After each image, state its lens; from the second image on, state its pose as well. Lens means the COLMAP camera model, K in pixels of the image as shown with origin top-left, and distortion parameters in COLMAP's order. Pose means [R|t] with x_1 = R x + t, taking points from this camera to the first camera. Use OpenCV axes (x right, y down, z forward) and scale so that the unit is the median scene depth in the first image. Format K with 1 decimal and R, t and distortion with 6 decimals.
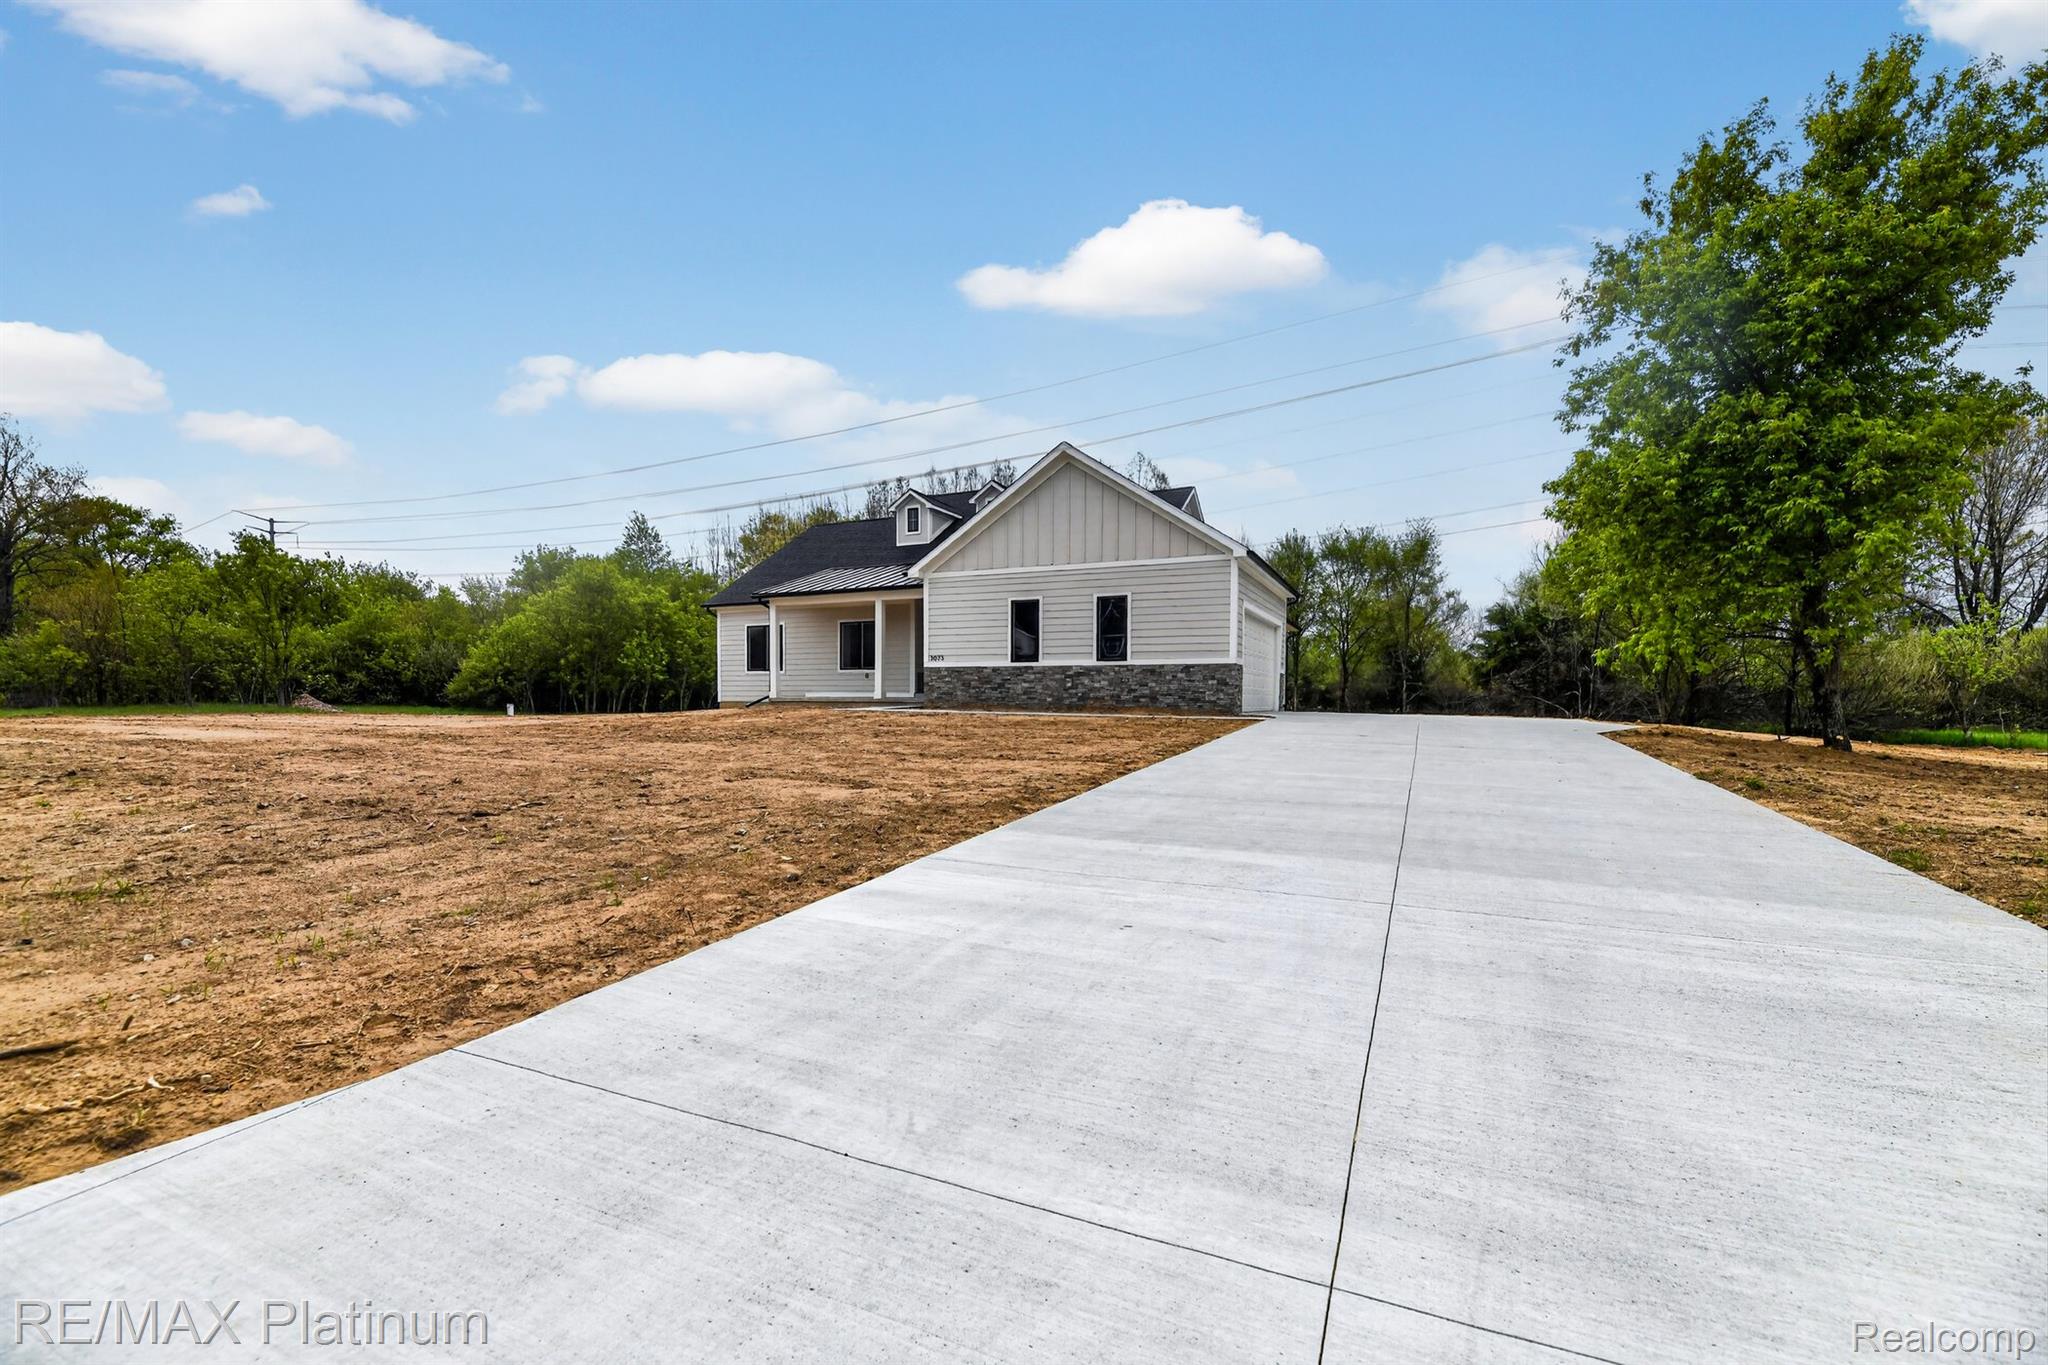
lens RADIAL K [[860.1, 0, 1029.8], [0, 860.1, 736.1], [0, 0, 1]] dist [0.000687, 0.000000]
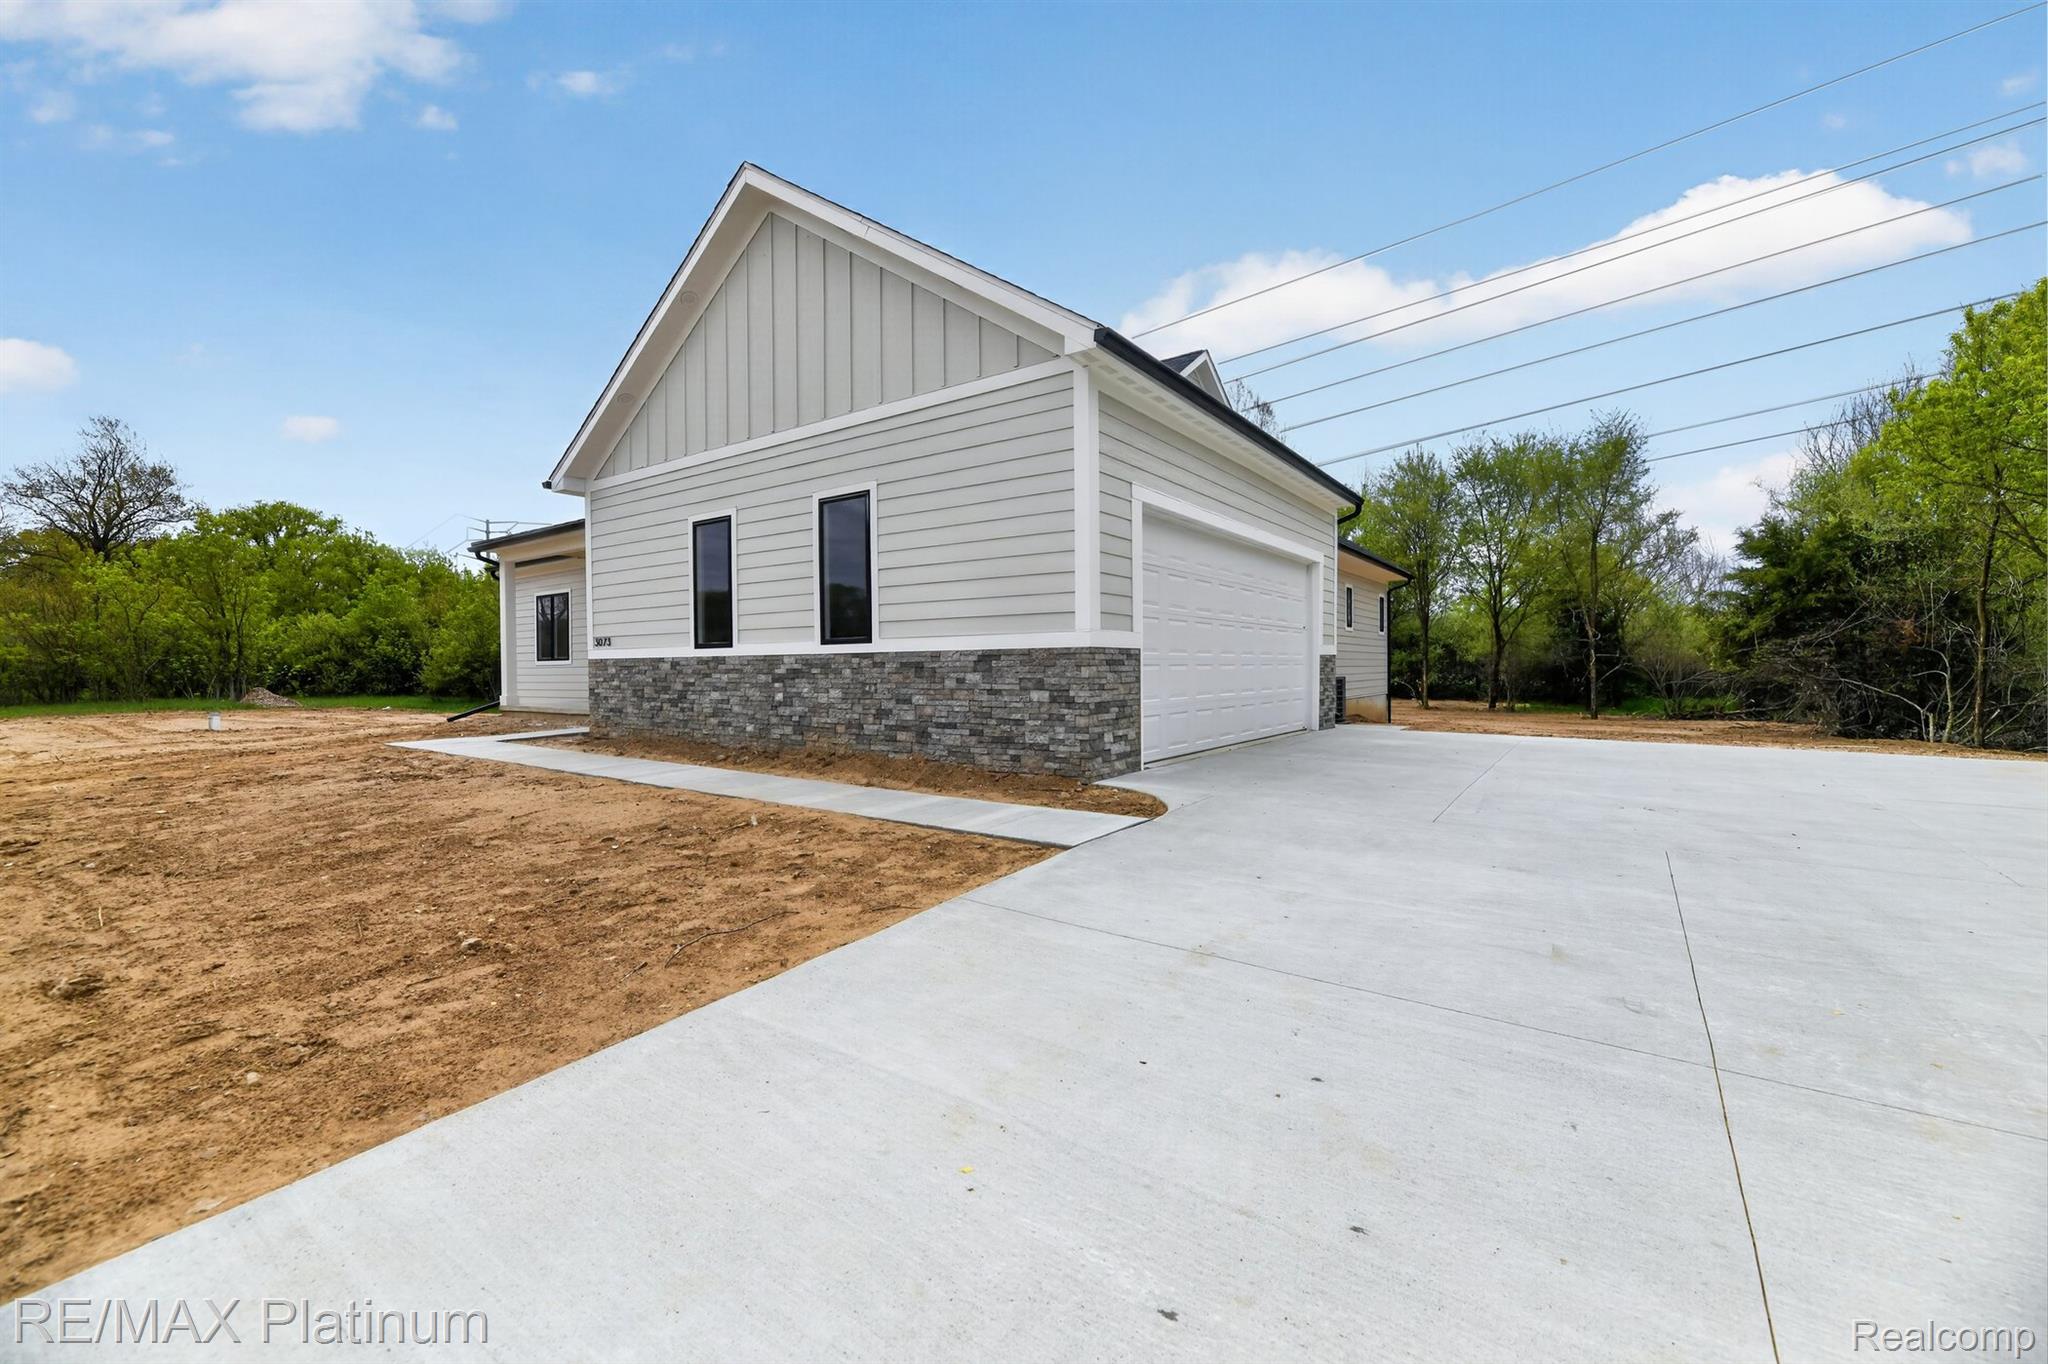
lens RADIAL K [[833.4, 0, 1027.1], [0, 833.4, 668.8], [0, 0, 1]] dist [-0.000885, -0.000043]
pose [[0.982831, -0.014032, -0.183974, 0.154338], [0.006542, 0.999127, -0.041256, -0.033459], [0.184392, 0.039344, 0.982065, 0.356830]]
